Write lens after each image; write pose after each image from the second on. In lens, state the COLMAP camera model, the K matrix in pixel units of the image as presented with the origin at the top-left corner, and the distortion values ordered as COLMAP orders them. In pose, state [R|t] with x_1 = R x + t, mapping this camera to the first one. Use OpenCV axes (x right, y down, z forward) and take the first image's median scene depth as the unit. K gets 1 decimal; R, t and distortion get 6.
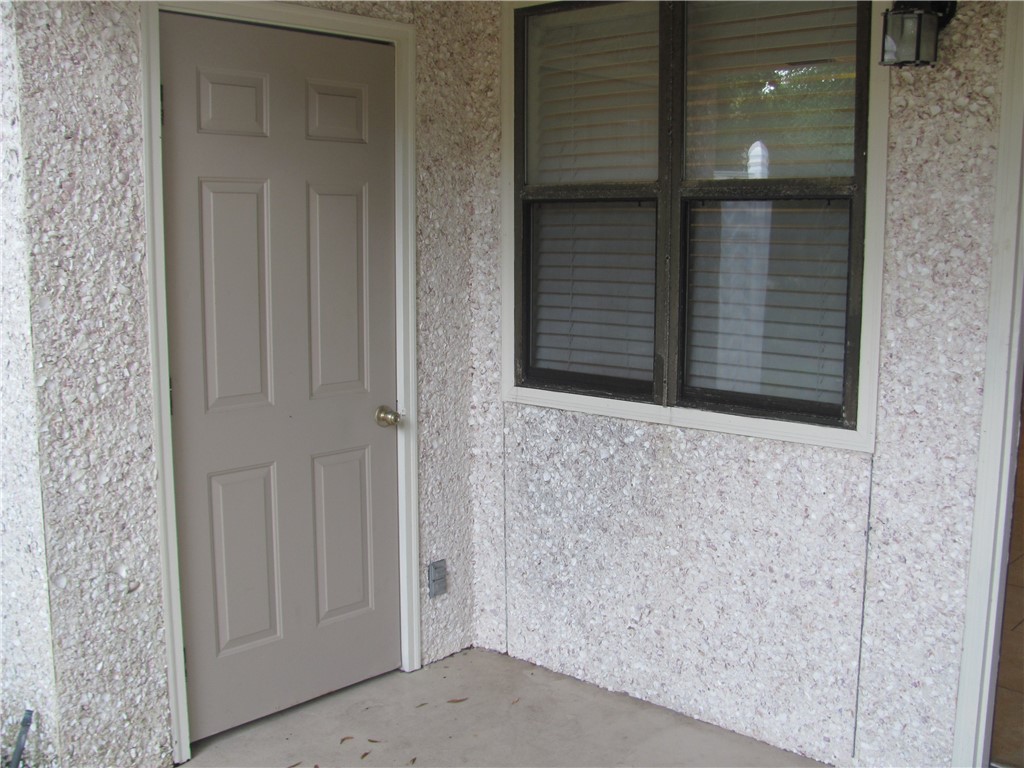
lens RADIAL K [[1082.7, 0, 516.7], [0, 1082.7, 388.4], [0, 0, 1]] dist [-0.199624, 0.226618]
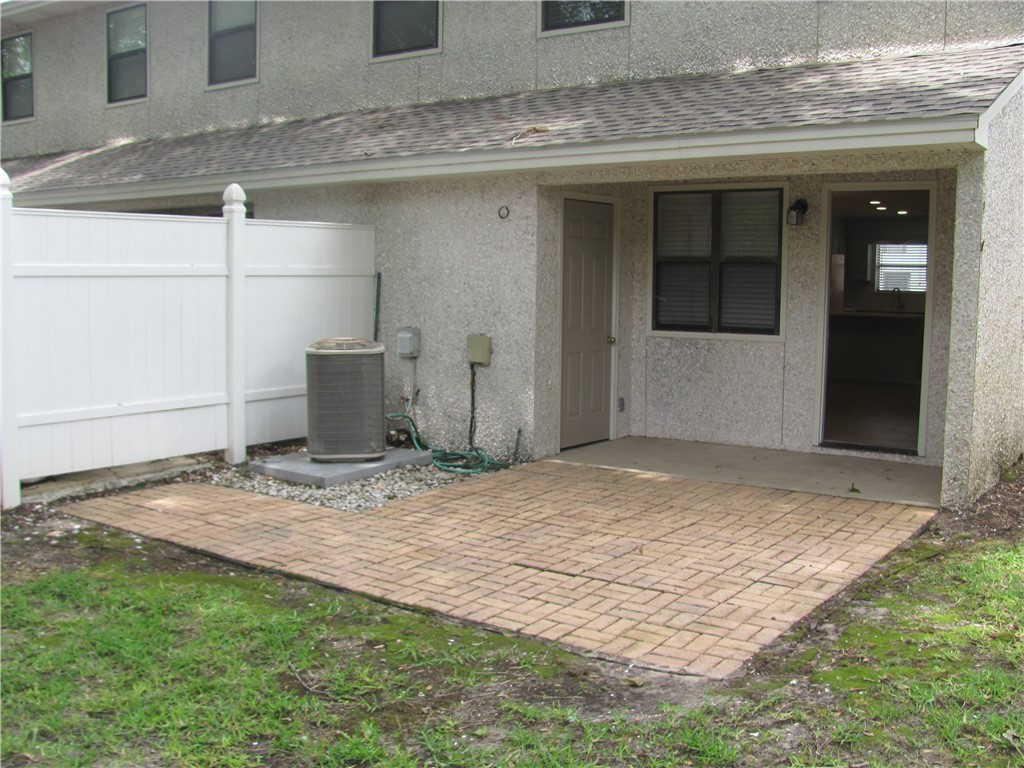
lens RADIAL K [[1082.7, 0, 516.7], [0, 1082.7, 388.4], [0, 0, 1]] dist [-0.199624, 0.226618]
pose [[0.993313, -0.004550, 0.115363, -0.723229], [0.009435, 0.999080, -0.041831, 0.281648], [-0.115067, 0.042639, 0.992442, -1.809229]]
